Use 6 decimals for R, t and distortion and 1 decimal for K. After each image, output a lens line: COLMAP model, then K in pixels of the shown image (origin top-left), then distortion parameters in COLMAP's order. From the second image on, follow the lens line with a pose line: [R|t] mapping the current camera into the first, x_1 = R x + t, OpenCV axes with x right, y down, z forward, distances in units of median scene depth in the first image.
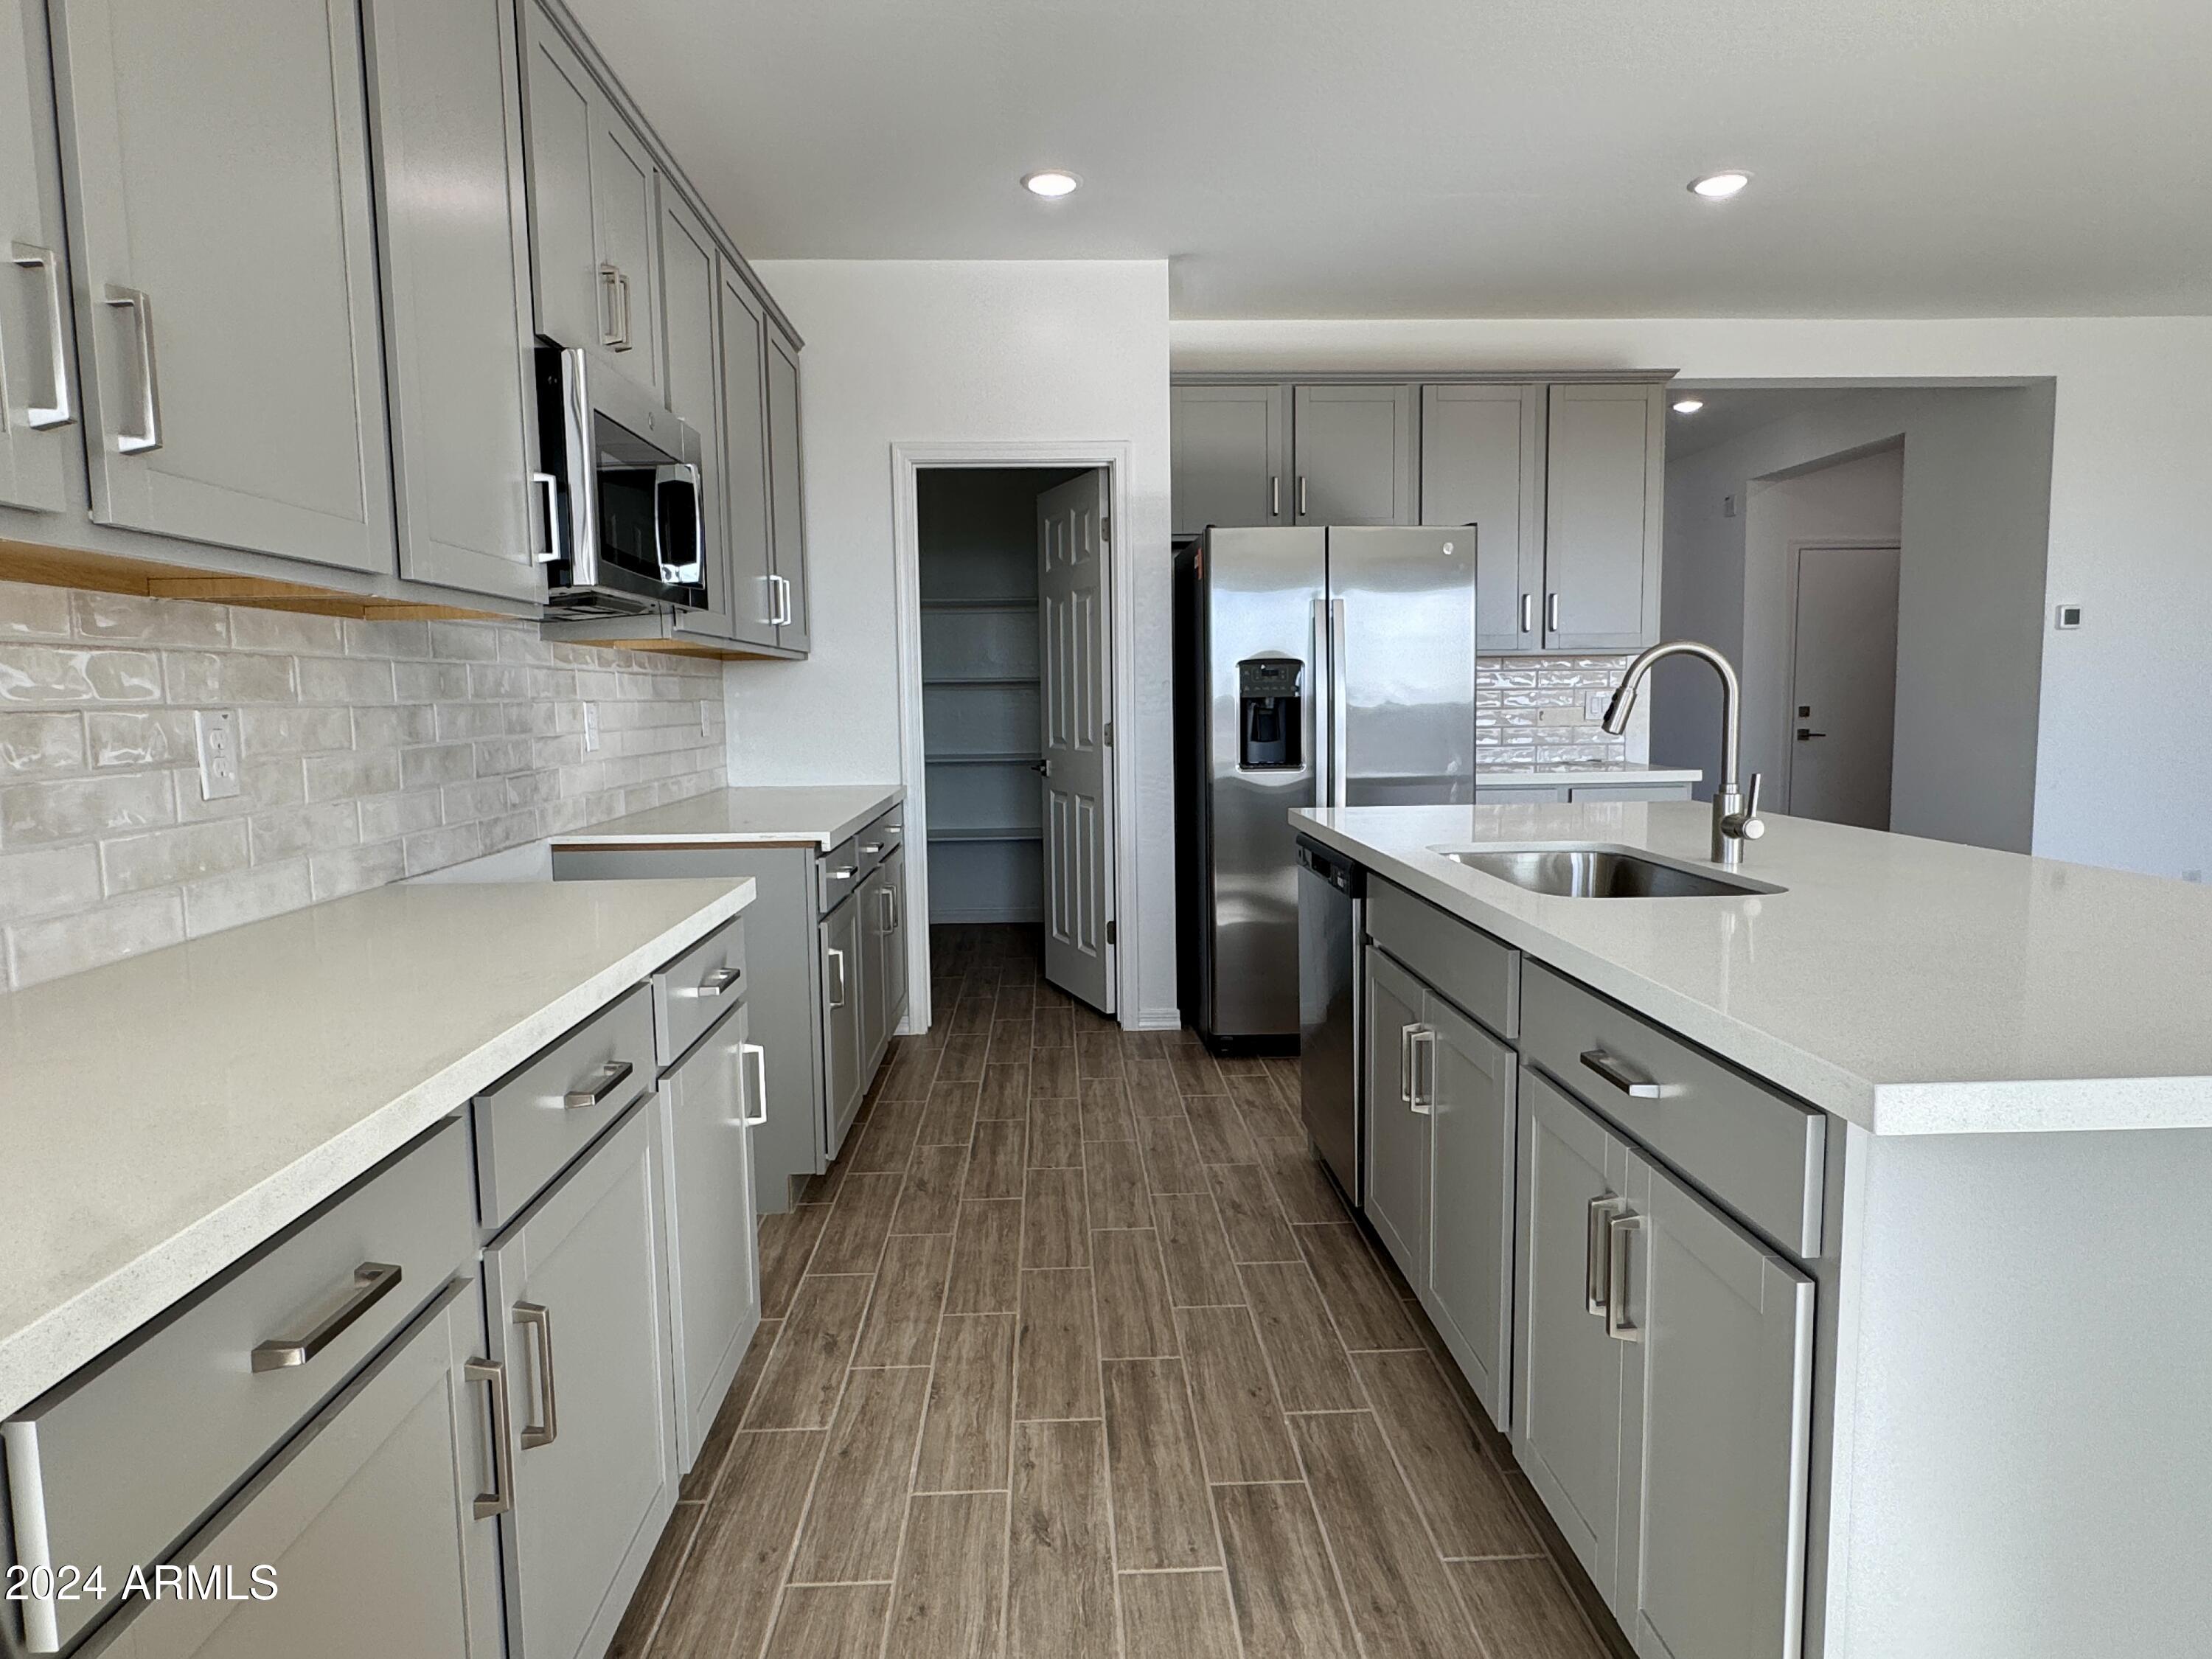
lens RADIAL K [[1322.5, 0, 1106.0], [0, 1322.5, 829.5], [0, 0, 1]] dist [-0.000488, -0.000237]
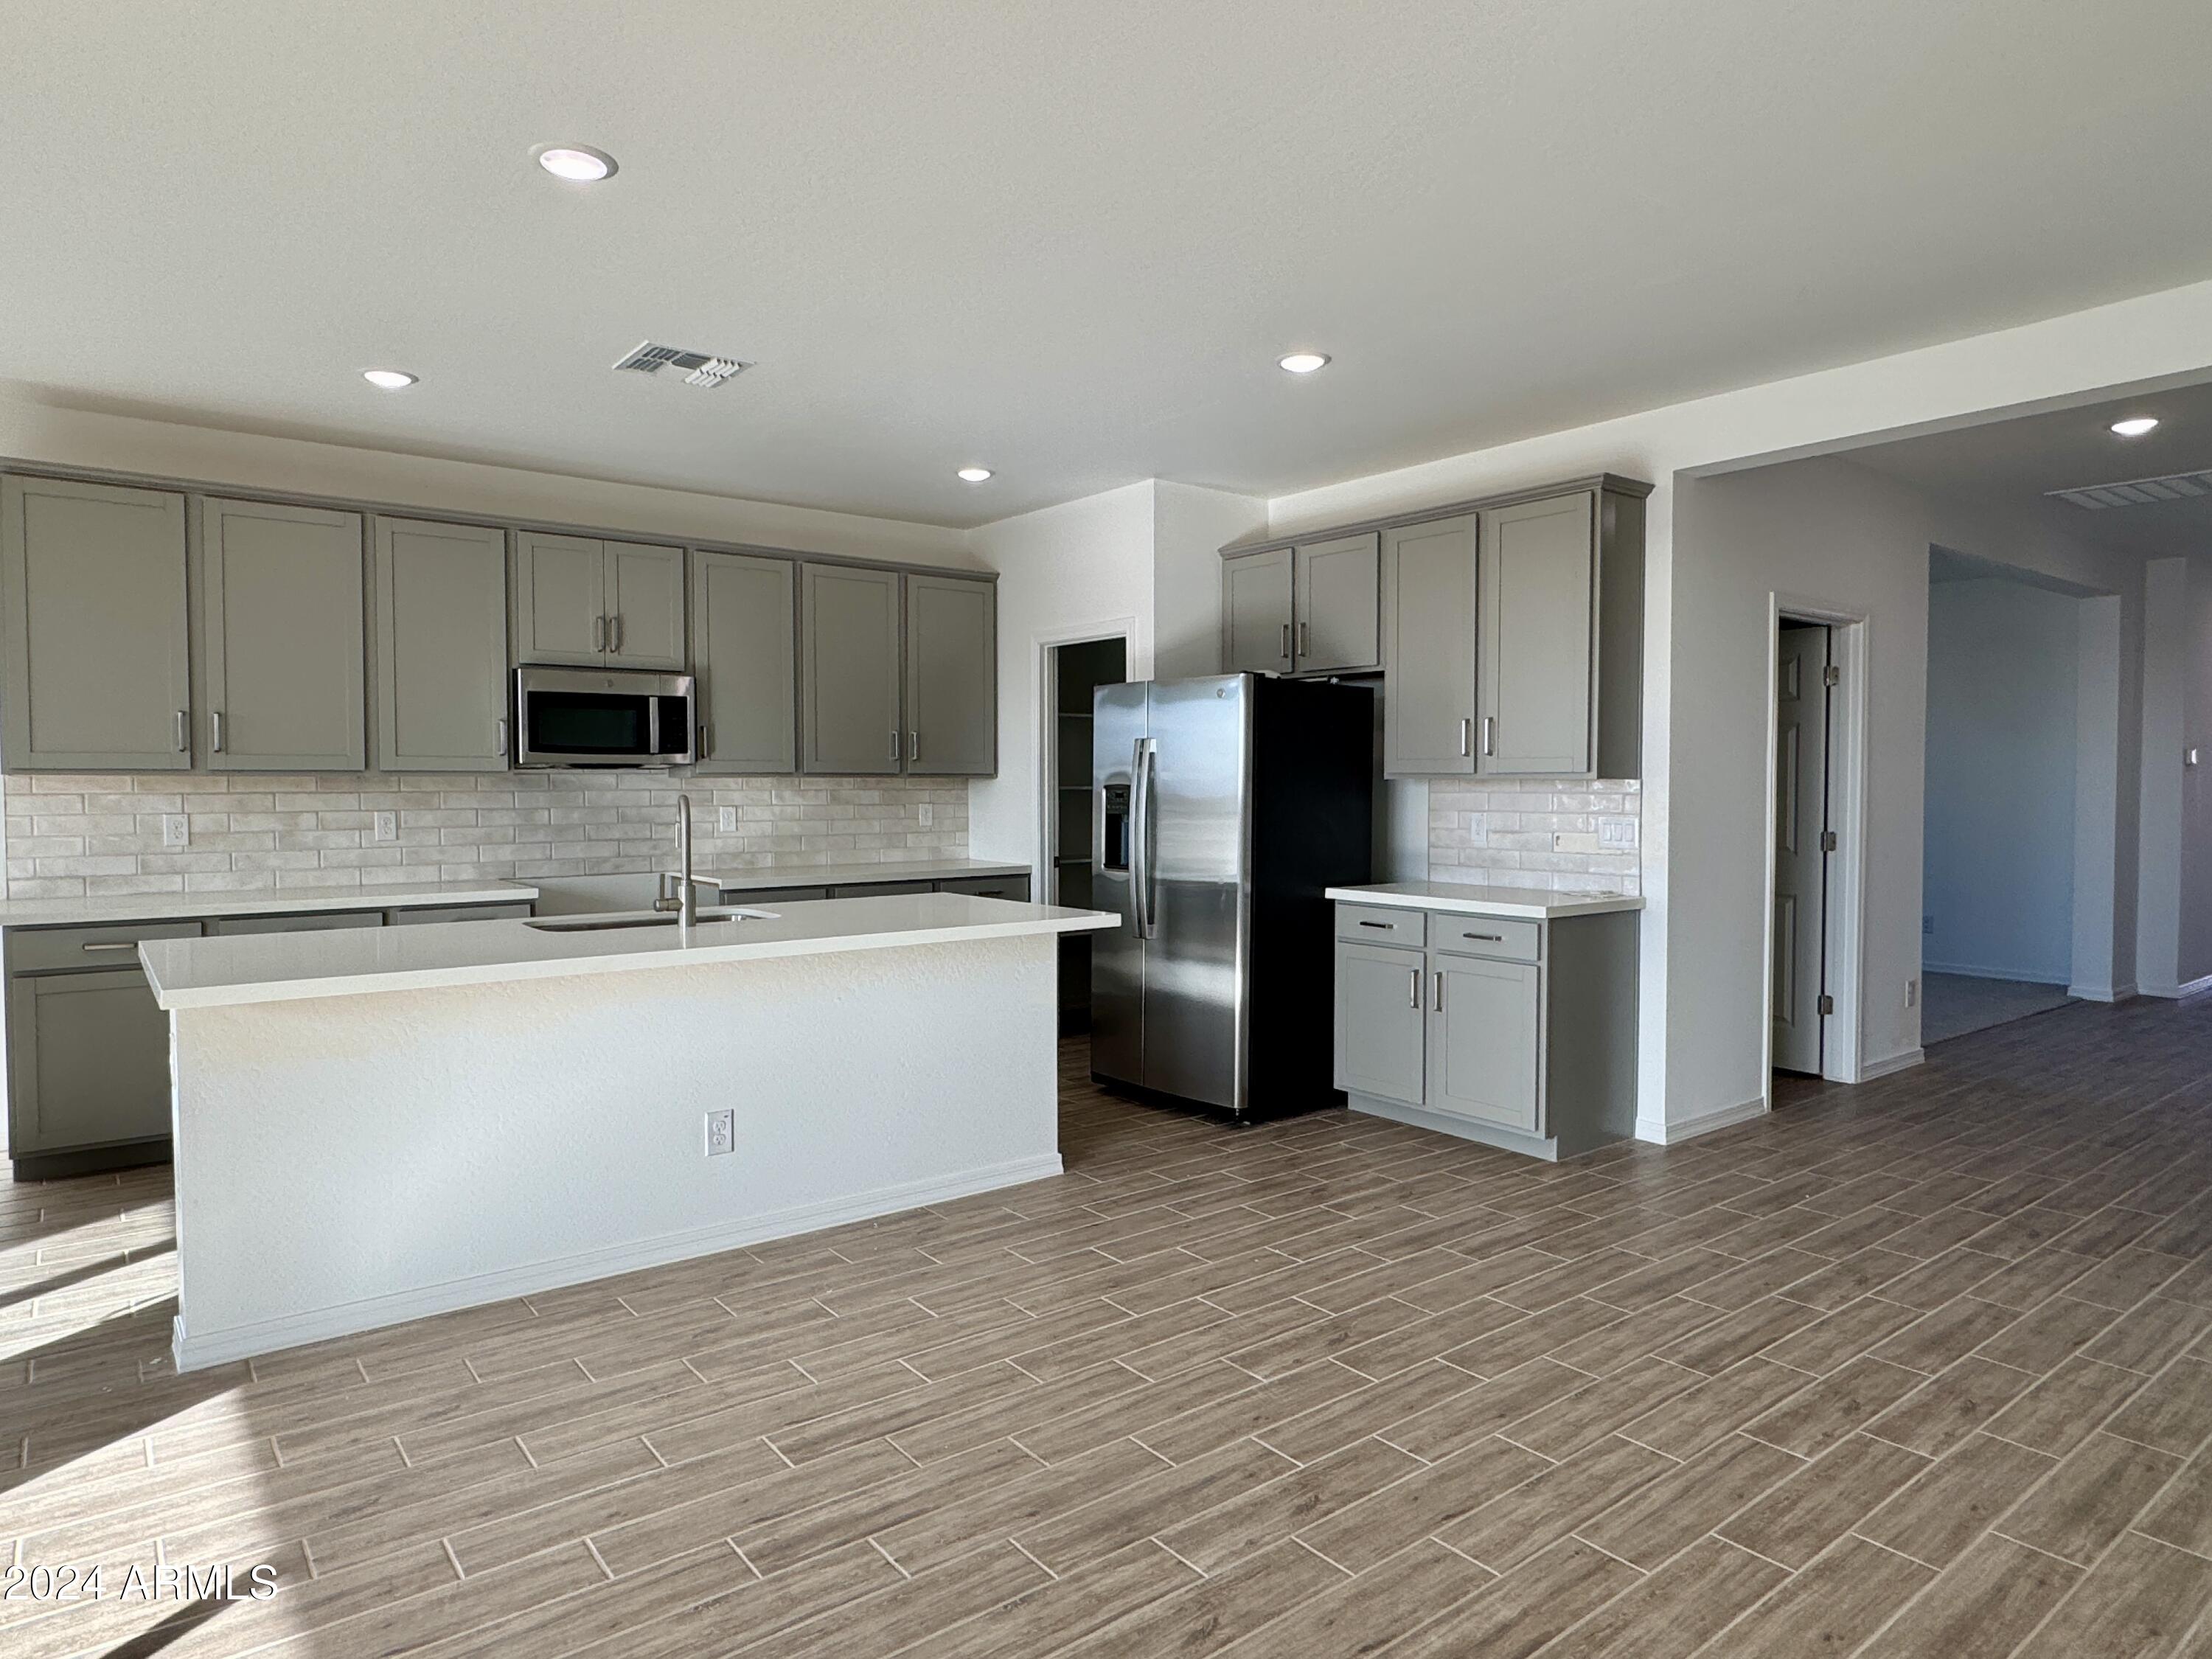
lens RADIAL K [[1333.0, 0, 1106.0], [0, 1333.0, 829.5], [0, 0, 1]] dist [-0.000166, -0.000086]
pose [[0.584419, 0.042915, -0.810316, 1.149584], [-0.090856, 0.995782, -0.012790, -0.065553], [0.806349, 0.081097, 0.585853, 0.225695]]
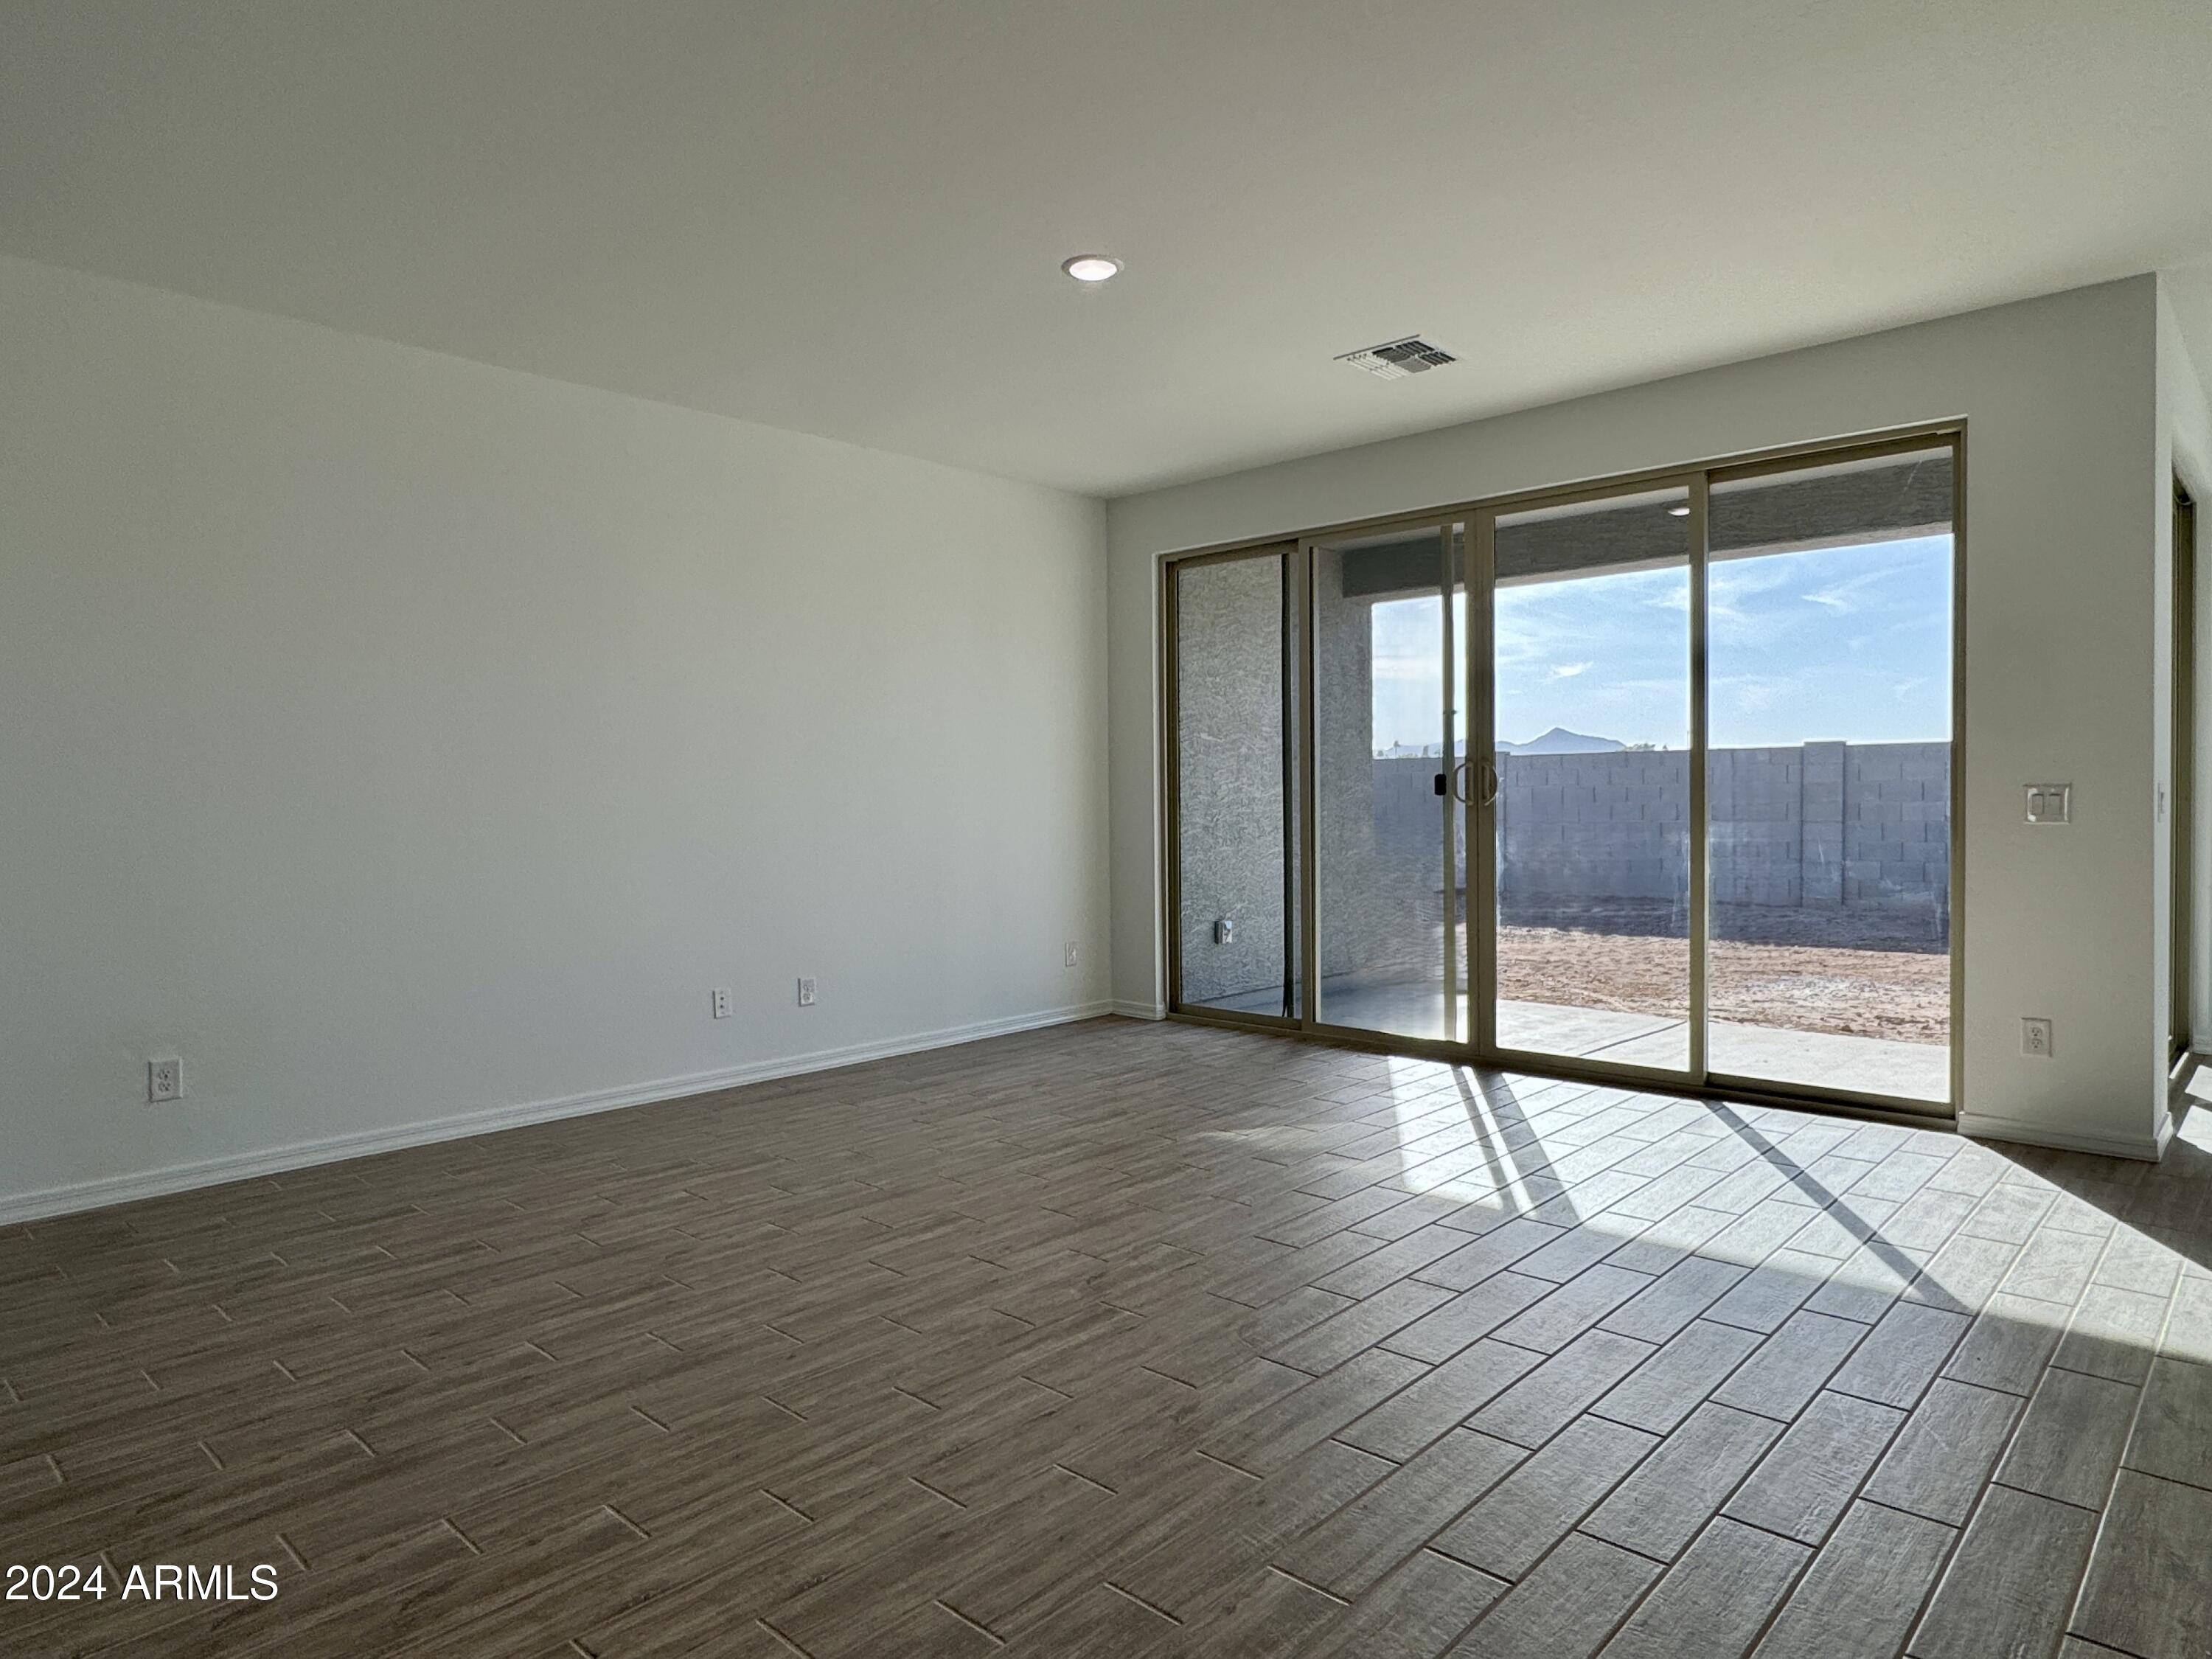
lens RADIAL K [[1333.0, 0, 1106.0], [0, 1333.0, 829.5], [0, 0, 1]] dist [-0.000166, -0.000086]
pose [[-0.703772, 0.000614, 0.710426, 0.364208], [0.094076, 0.991274, 0.092339, -0.100905], [-0.704169, 0.131819, -0.697688, 1.045857]]
